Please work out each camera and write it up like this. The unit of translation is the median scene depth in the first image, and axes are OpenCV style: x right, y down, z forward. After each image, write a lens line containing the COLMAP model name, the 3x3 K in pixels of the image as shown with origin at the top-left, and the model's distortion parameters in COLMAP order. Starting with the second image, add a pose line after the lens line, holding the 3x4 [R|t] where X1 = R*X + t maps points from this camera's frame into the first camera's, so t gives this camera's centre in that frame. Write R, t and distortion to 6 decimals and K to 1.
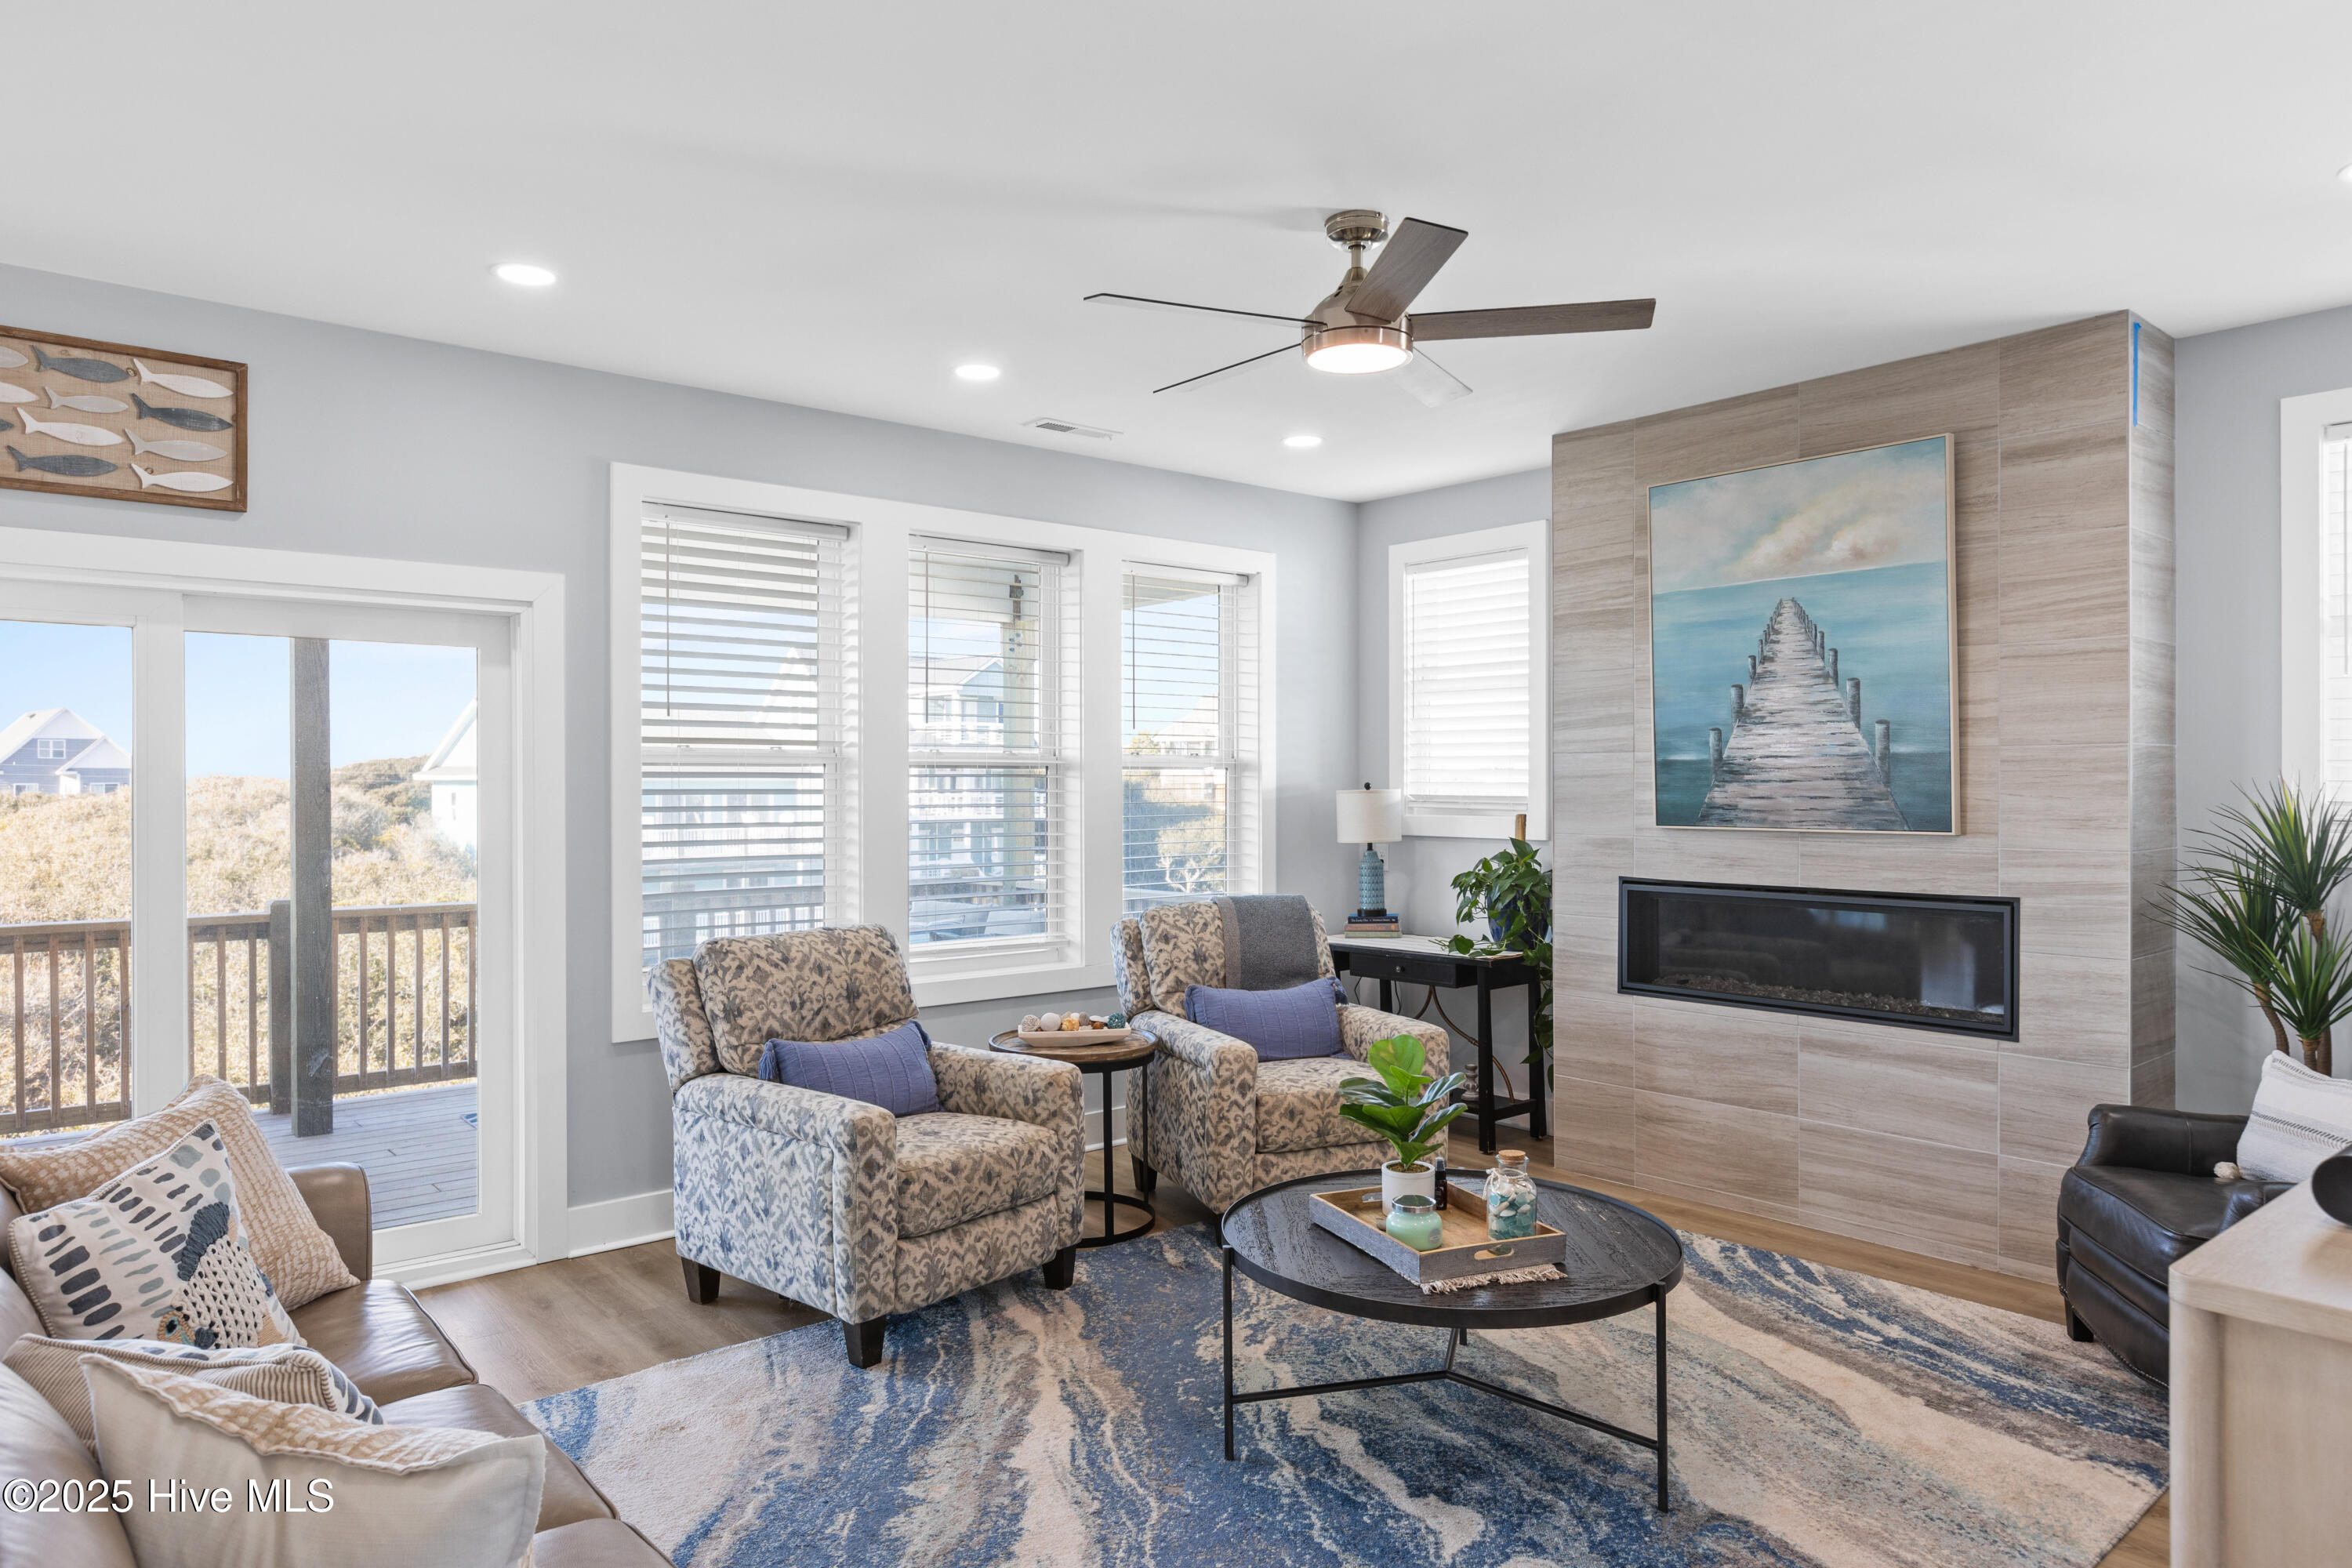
lens RADIAL K [[1453.2, 0, 1210.4], [0, 1453.2, 786.5], [0, 0, 1]] dist [-0.000784, 0.001900]
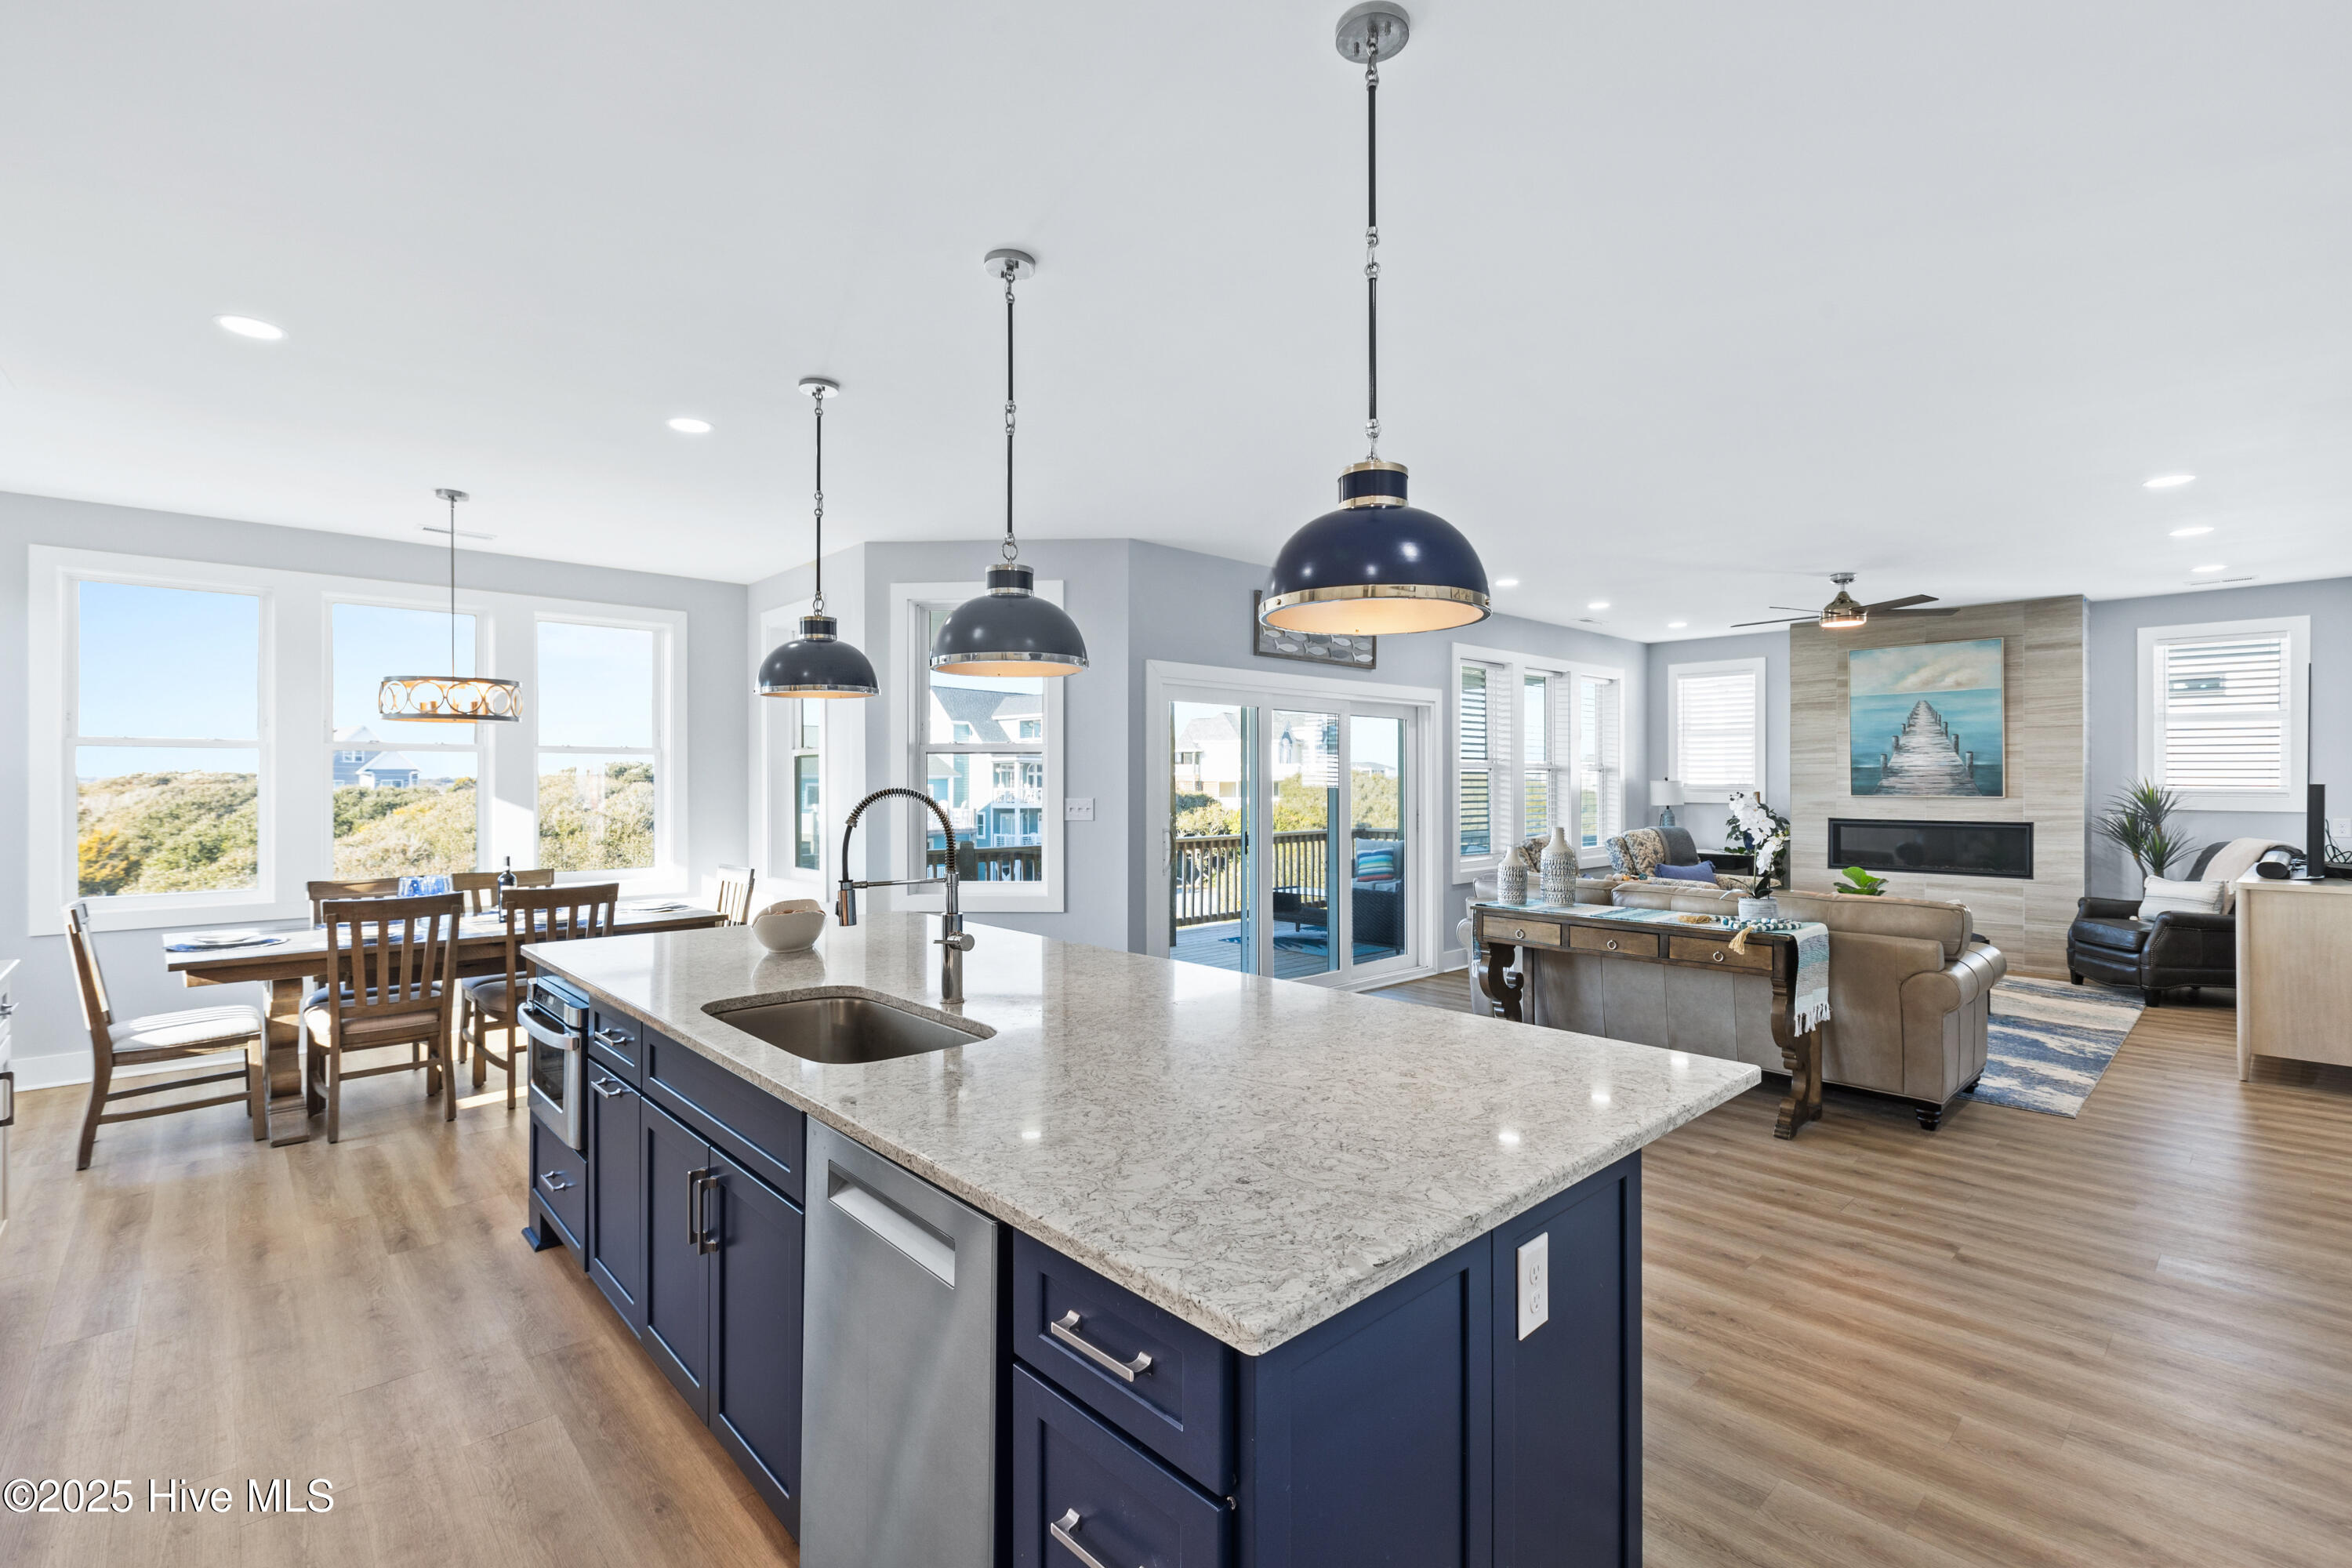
lens RADIAL K [[1061.3, 0, 1165.7], [0, 1061.3, 779.3], [0, 0, 1]] dist [-0.000935, -0.001584]
pose [[0.999610, -0.000474, 0.027928, -0.923393], [0.000551, 0.999996, -0.002748, 0.005560], [-0.027927, 0.002762, 0.999606, -0.736480]]
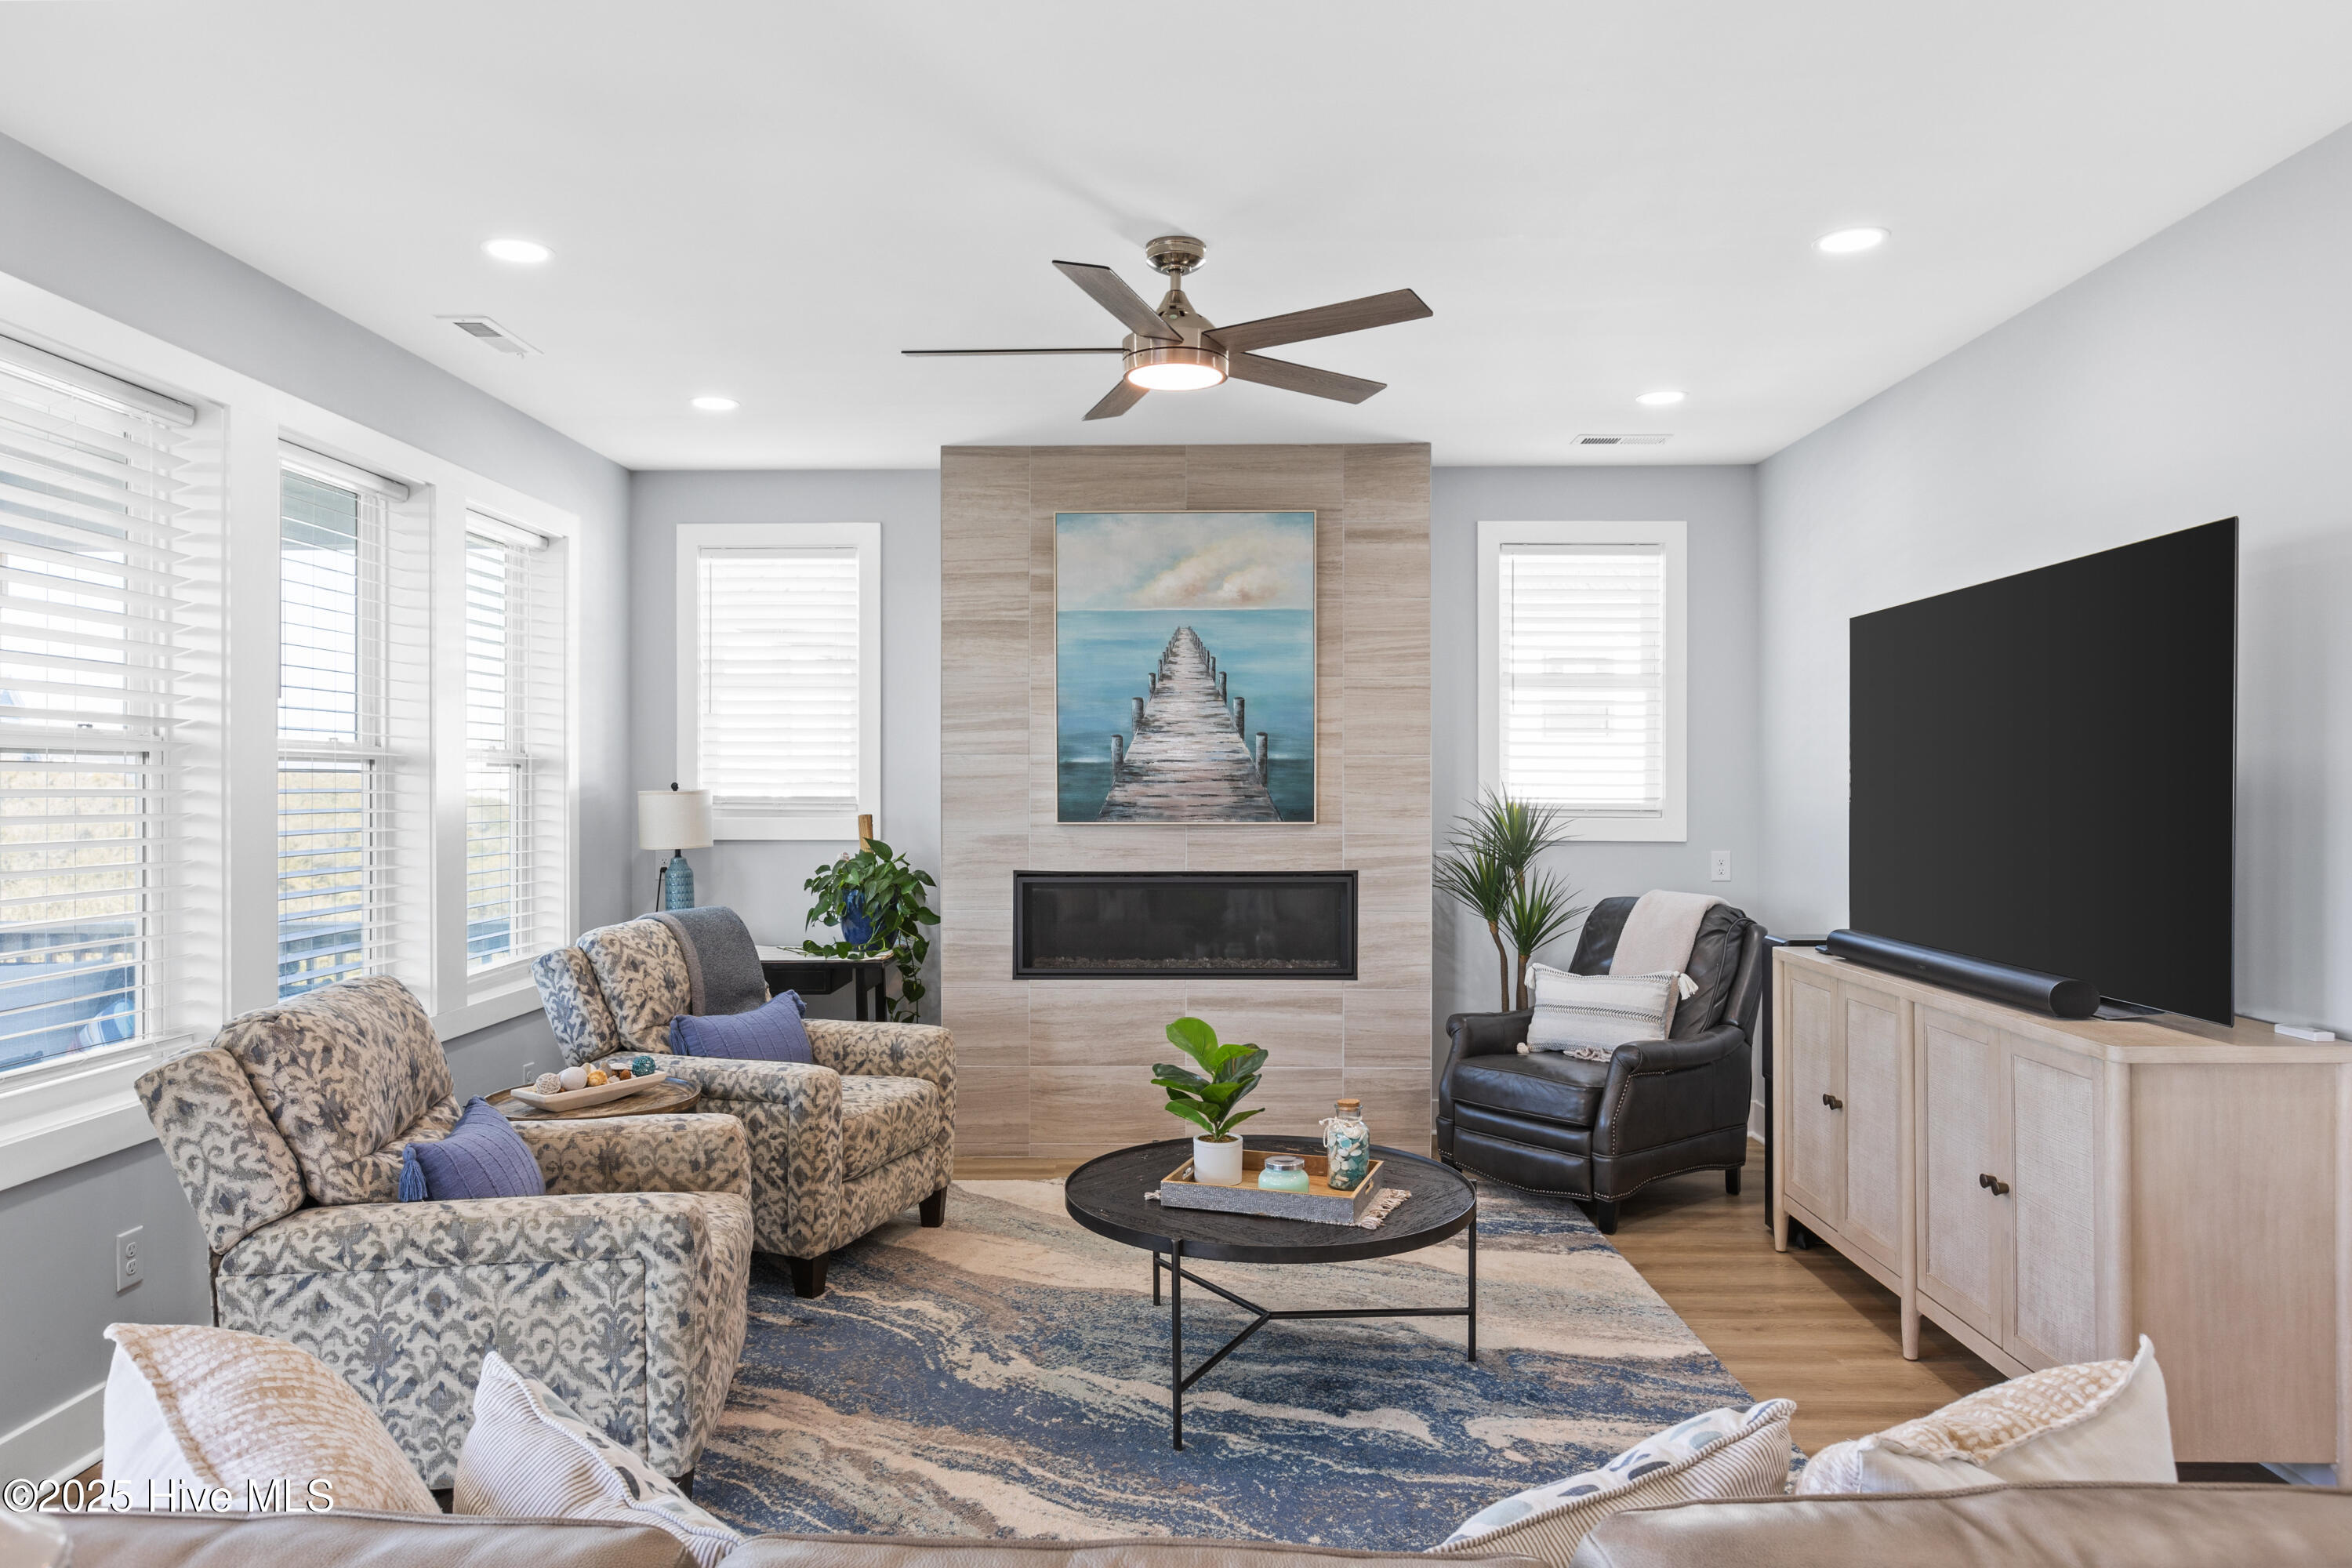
lens RADIAL K [[1453.2, 0, 1177.6], [0, 1453.2, 797.4], [0, 0, 1]] dist [-0.000784, 0.001900]
pose [[0.670979, -0.004533, 0.741462, -0.490328], [0.001320, 0.999987, 0.004918, 0.003195], [-0.741475, -0.002321, 0.670976, 0.216751]]
